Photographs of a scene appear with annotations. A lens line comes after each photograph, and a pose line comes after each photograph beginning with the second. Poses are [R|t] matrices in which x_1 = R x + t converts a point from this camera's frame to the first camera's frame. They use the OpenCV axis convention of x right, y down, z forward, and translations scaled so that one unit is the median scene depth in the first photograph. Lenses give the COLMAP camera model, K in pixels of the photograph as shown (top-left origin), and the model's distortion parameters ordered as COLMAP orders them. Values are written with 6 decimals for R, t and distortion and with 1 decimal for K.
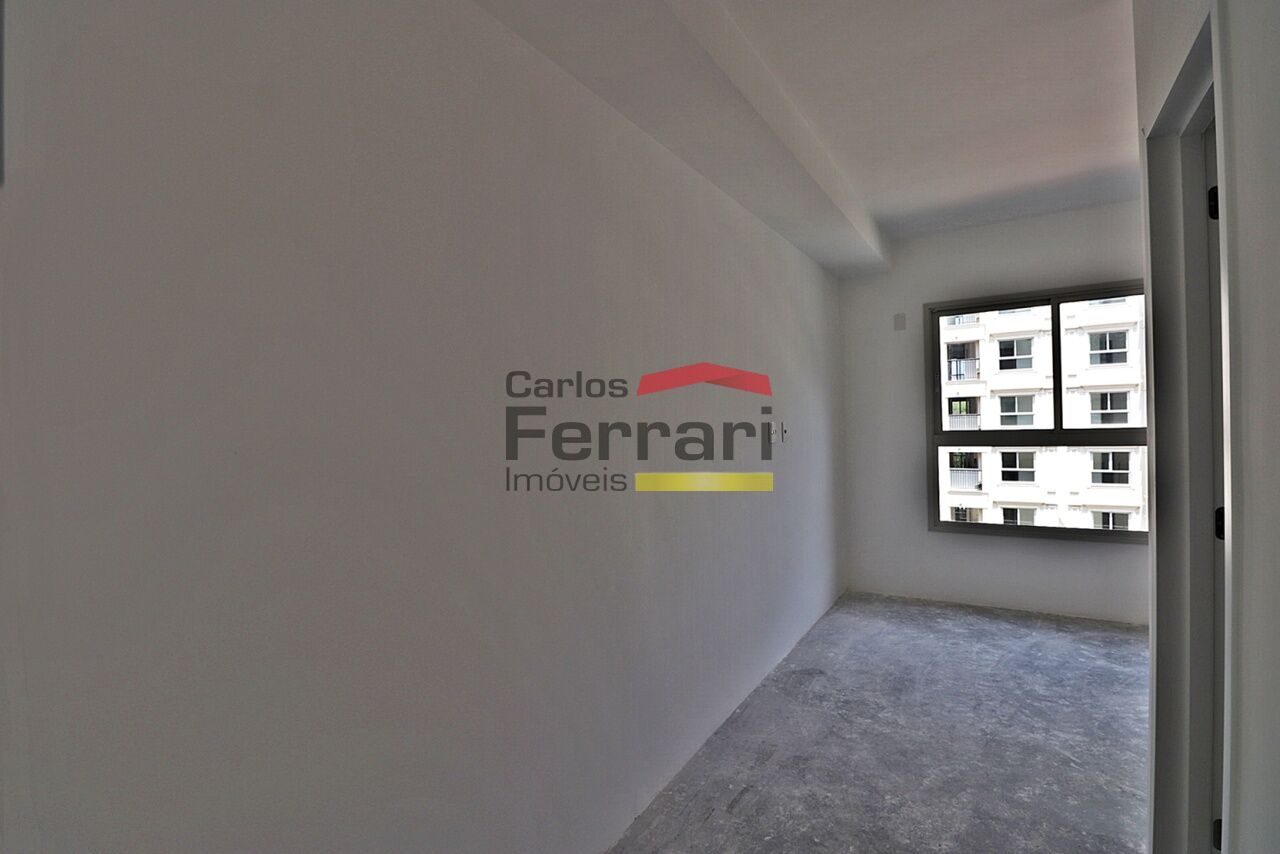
lens RADIAL K [[593.9, 0, 641.0], [0, 593.9, 424.7], [0, 0, 1]] dist [-0.000473, -0.000023]
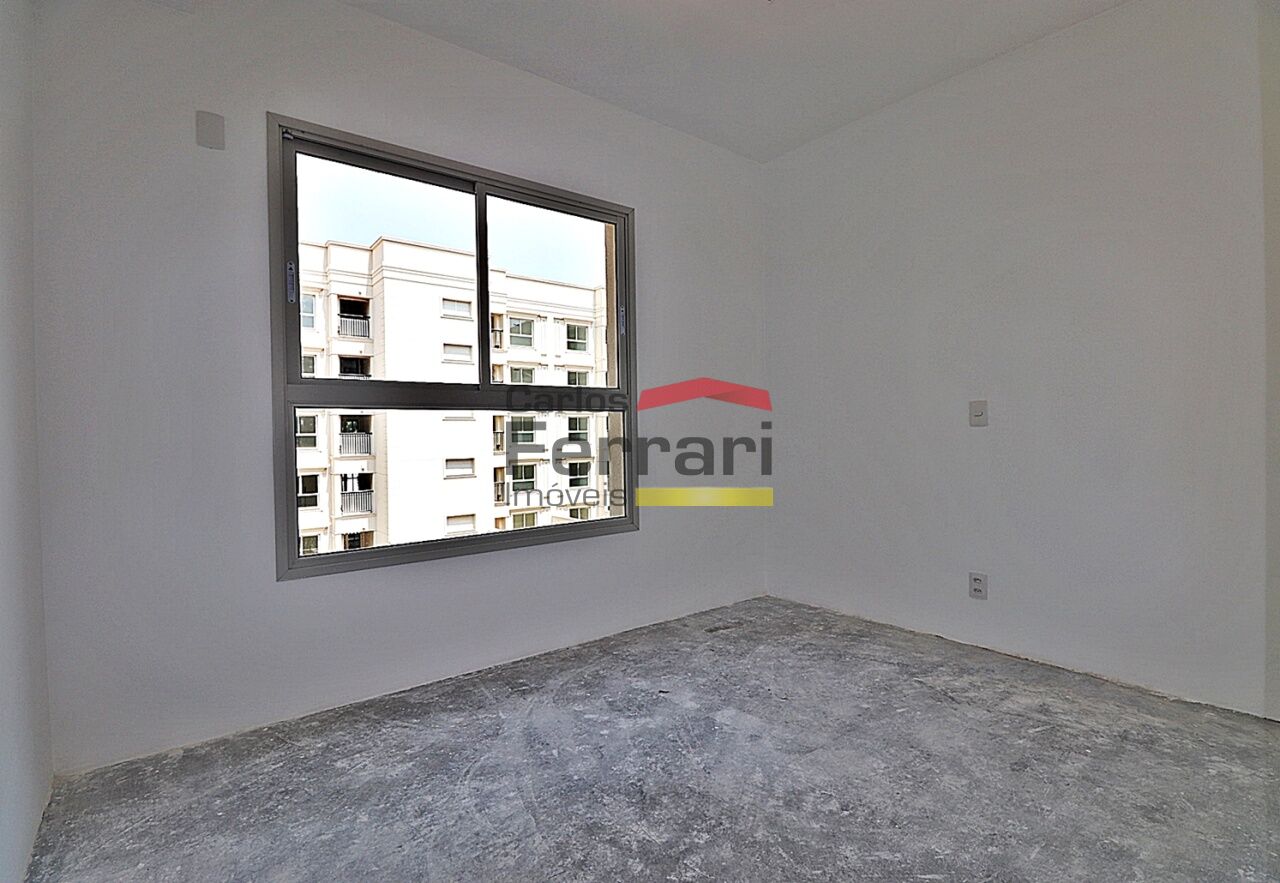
lens RADIAL K [[600.4, 0, 641.7], [0, 600.4, 442.5], [0, 0, 1]] dist [-0.018437, -0.001004]
pose [[0.326173, 0.011906, 0.945235, 0.136261], [0.017076, 0.999683, -0.018484, 0.089590], [-0.945156, 0.022170, 0.325867, 0.638758]]
